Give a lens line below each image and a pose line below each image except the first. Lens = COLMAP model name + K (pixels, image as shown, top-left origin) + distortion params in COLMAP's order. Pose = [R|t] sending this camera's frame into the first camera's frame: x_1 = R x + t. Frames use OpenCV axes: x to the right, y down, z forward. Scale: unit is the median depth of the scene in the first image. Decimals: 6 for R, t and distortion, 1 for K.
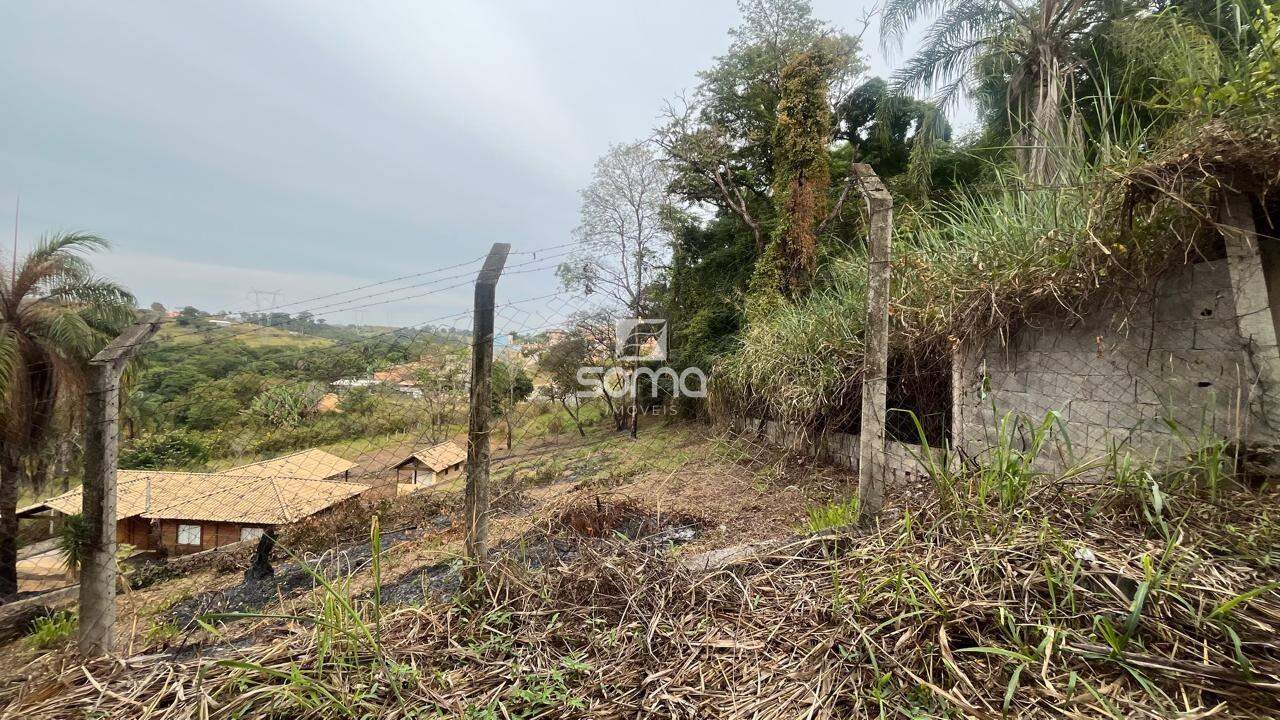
lens RADIAL K [[516.0, 0, 644.6], [0, 516.0, 361.0], [0, 0, 1]] dist [-0.004179, 0.000745]
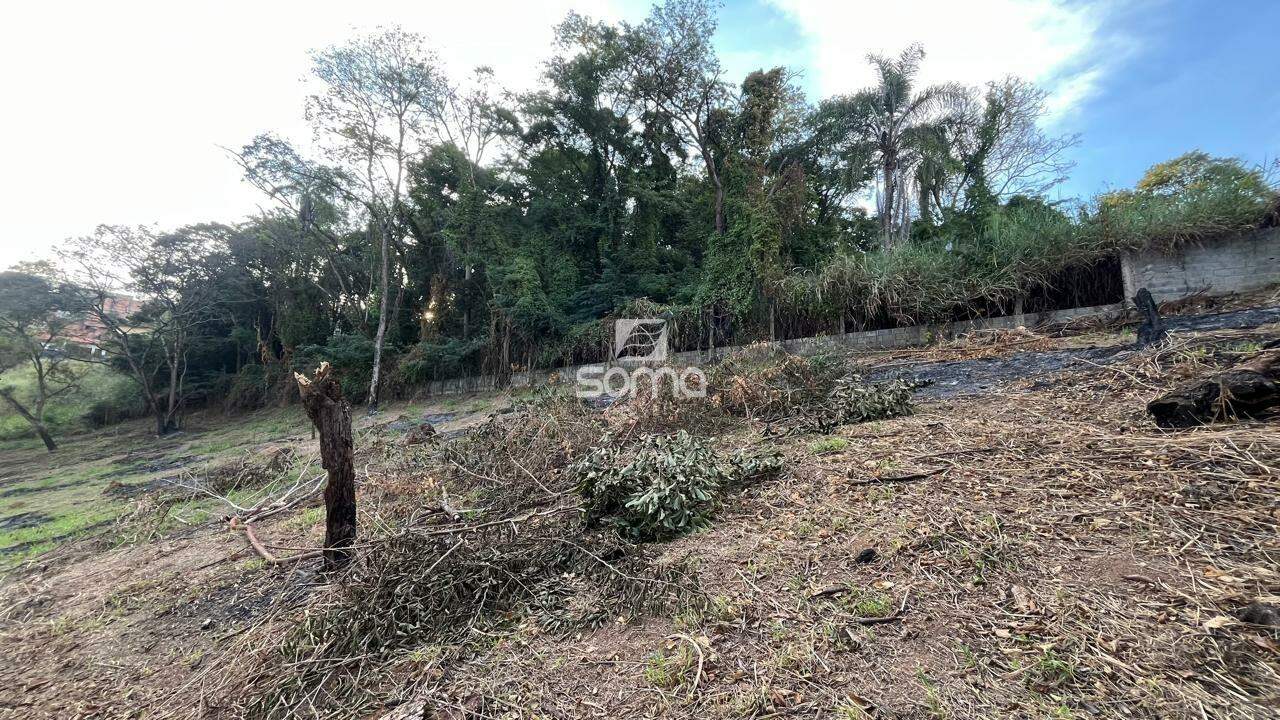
lens RADIAL K [[522.2, 0, 642.6], [0, 522.2, 358.7], [0, 0, 1]] dist [-0.003544, -0.000211]
pose [[0.525547, 0.099472, 0.844930, -0.462620], [-0.038105, 0.994897, -0.093426, 0.134196], [-0.849911, 0.016904, 0.526655, 0.298590]]
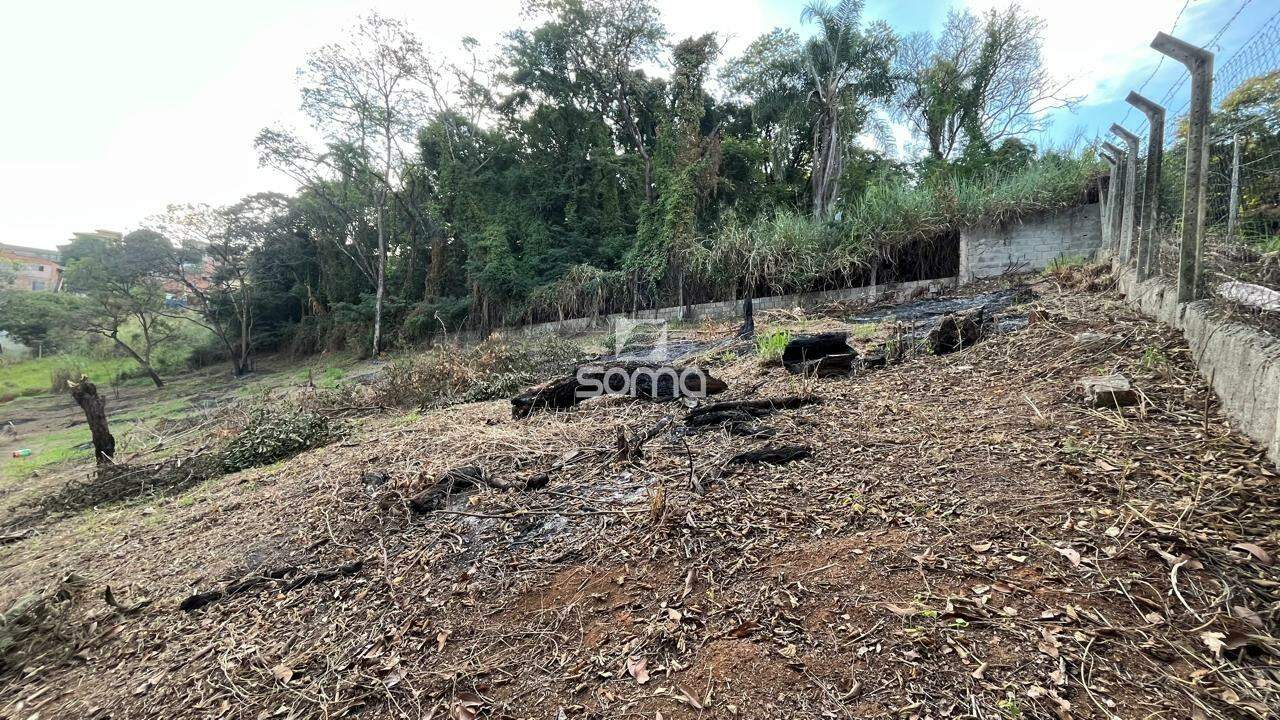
lens RADIAL K [[522.2, 0, 643.1], [0, 522.2, 360.1], [0, 0, 1]] dist [-0.003544, -0.000211]
pose [[0.639776, 0.006021, 0.768538, -0.419862], [-0.044943, 0.998551, 0.029590, 0.104674], [-0.767247, -0.053471, 0.639119, 0.100273]]
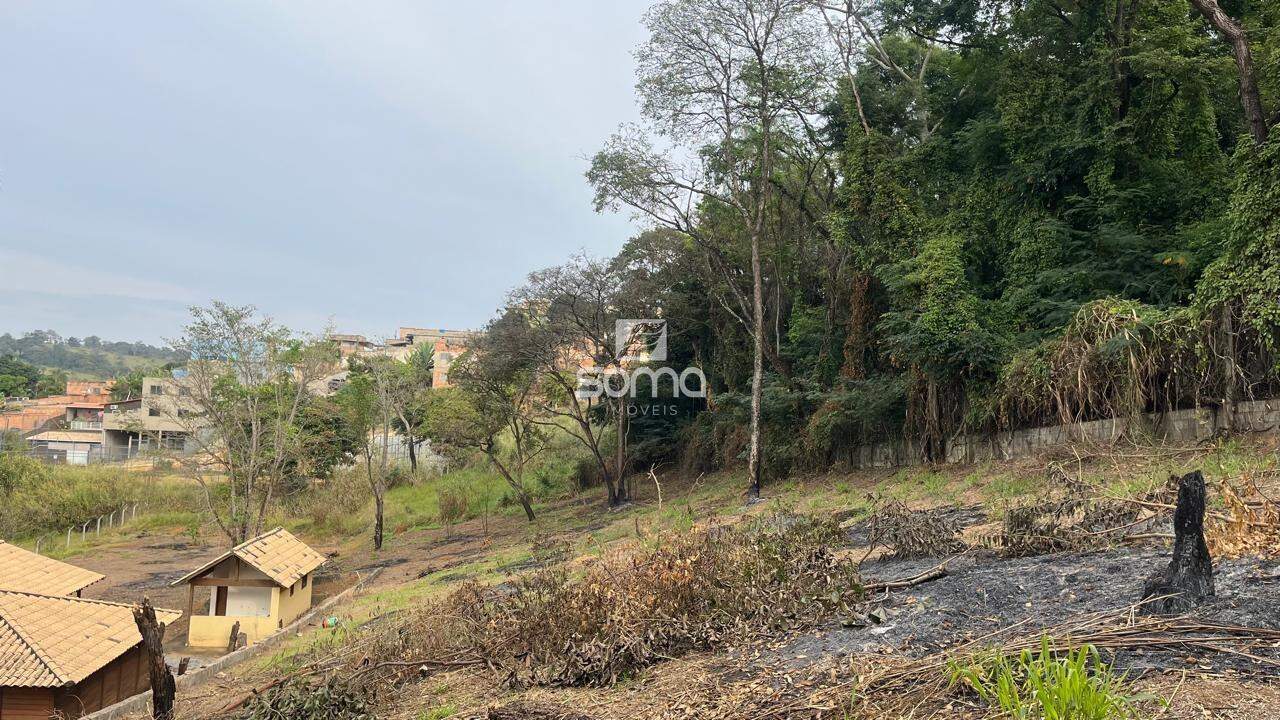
lens RADIAL K [[964.4, 0, 637.3], [0, 964.4, 363.0], [0, 0, 1]] dist [0.058292, -0.071675]
pose [[0.987124, 0.015717, 0.159185, -0.295593], [-0.007955, 0.998753, -0.049283, 0.067185], [-0.159761, 0.047382, 0.986018, 0.083035]]
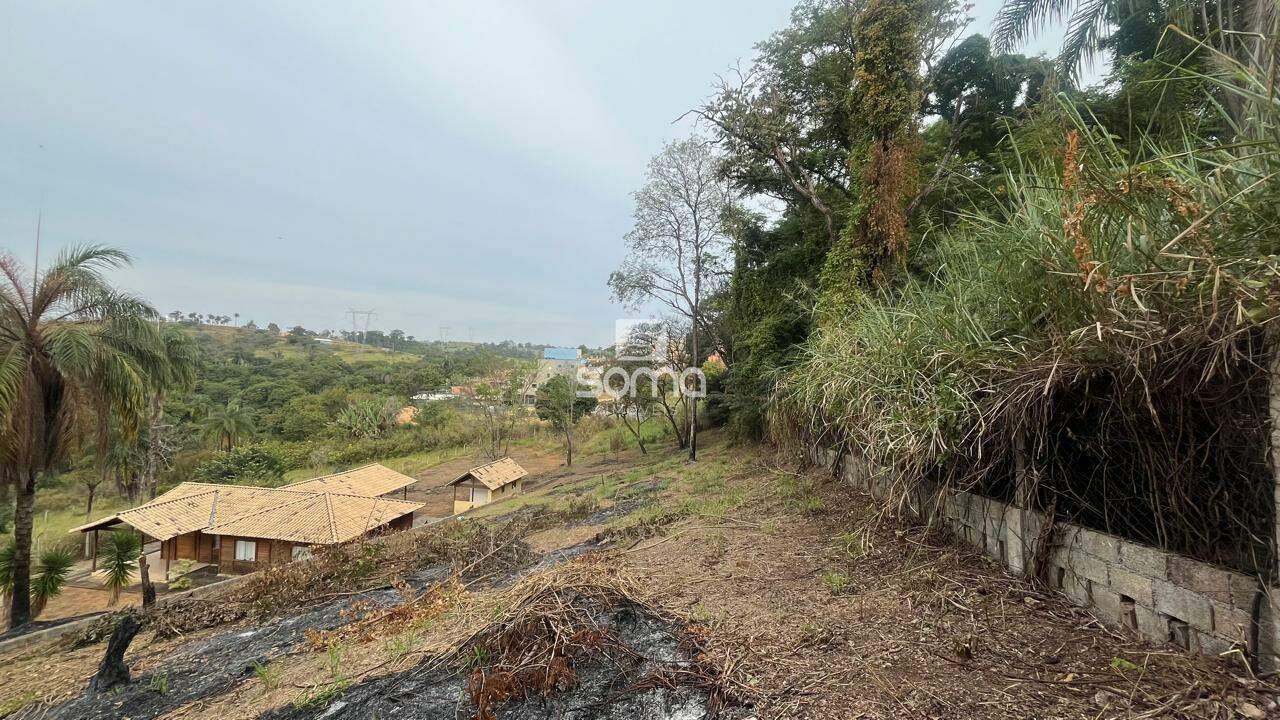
lens RADIAL K [[516.0, 0, 644.9], [0, 516.0, 360.3], [0, 0, 1]] dist [-0.004179, 0.000745]
pose [[0.990758, -0.008434, -0.135381, 0.021522], [0.004847, 0.999629, -0.026802, -0.002549], [0.135557, 0.025898, 0.990431, 0.089211]]
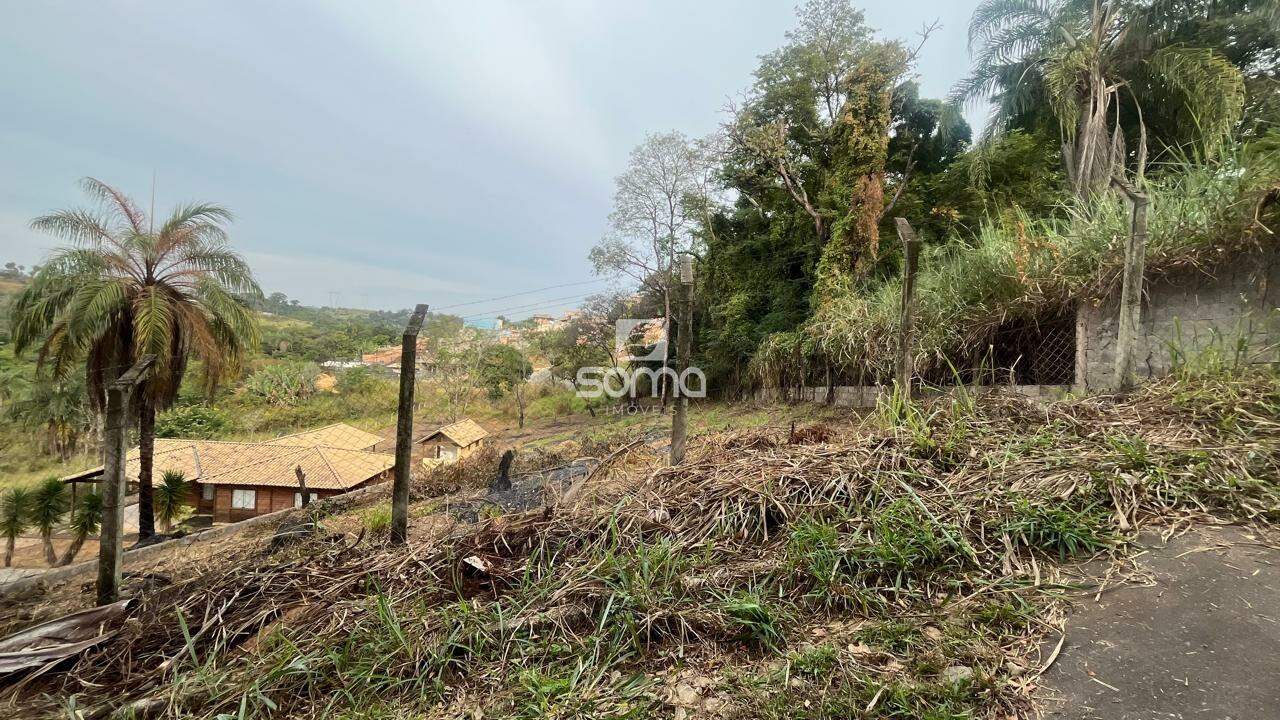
lens RADIAL K [[516.0, 0, 643.6], [0, 516.0, 360.9], [0, 0, 1]] dist [-0.004179, 0.000745]
pose [[0.999052, 0.016718, 0.040192, -0.108580], [-0.017583, 0.999619, 0.021265, 0.018765], [-0.039821, -0.021951, 0.998966, -0.055571]]
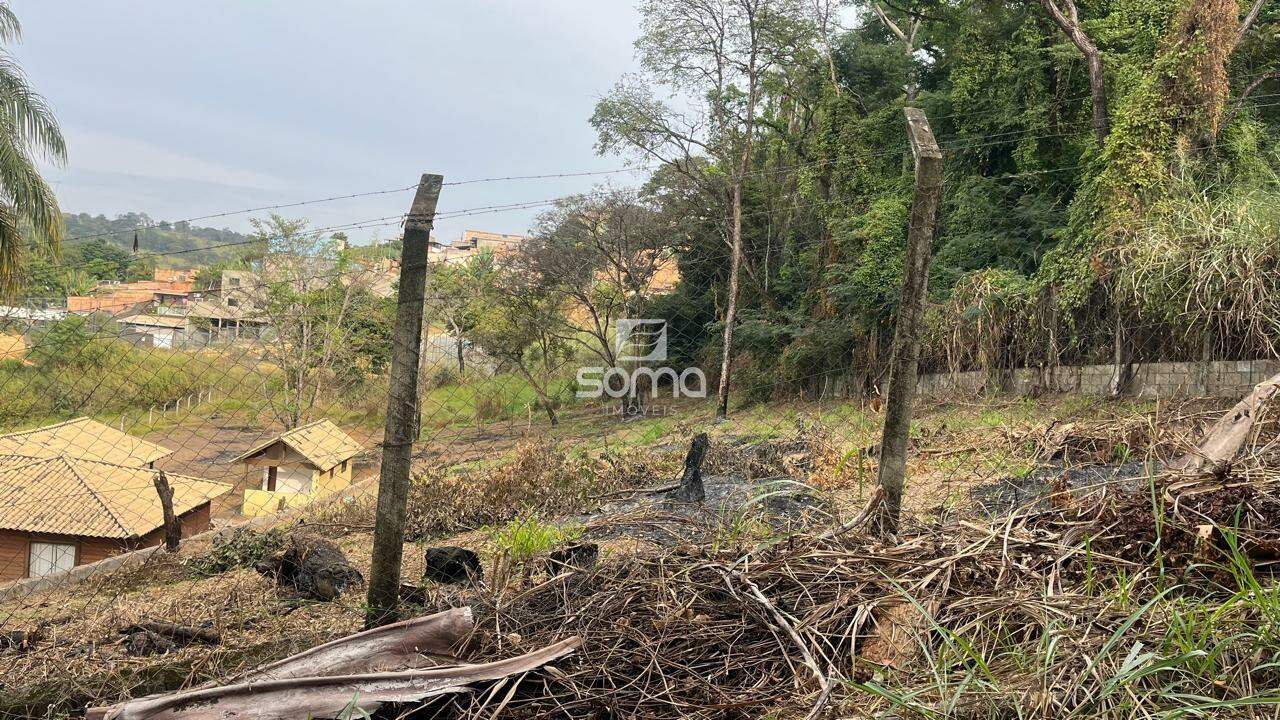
lens RADIAL K [[964.4, 0, 642.4], [0, 964.4, 361.7], [0, 0, 1]] dist [0.058292, -0.071675]
pose [[0.994132, 0.052678, 0.094477, -0.220037], [-0.057384, 0.997207, 0.047803, 0.041735], [-0.091695, -0.052944, 0.994379, -0.056604]]
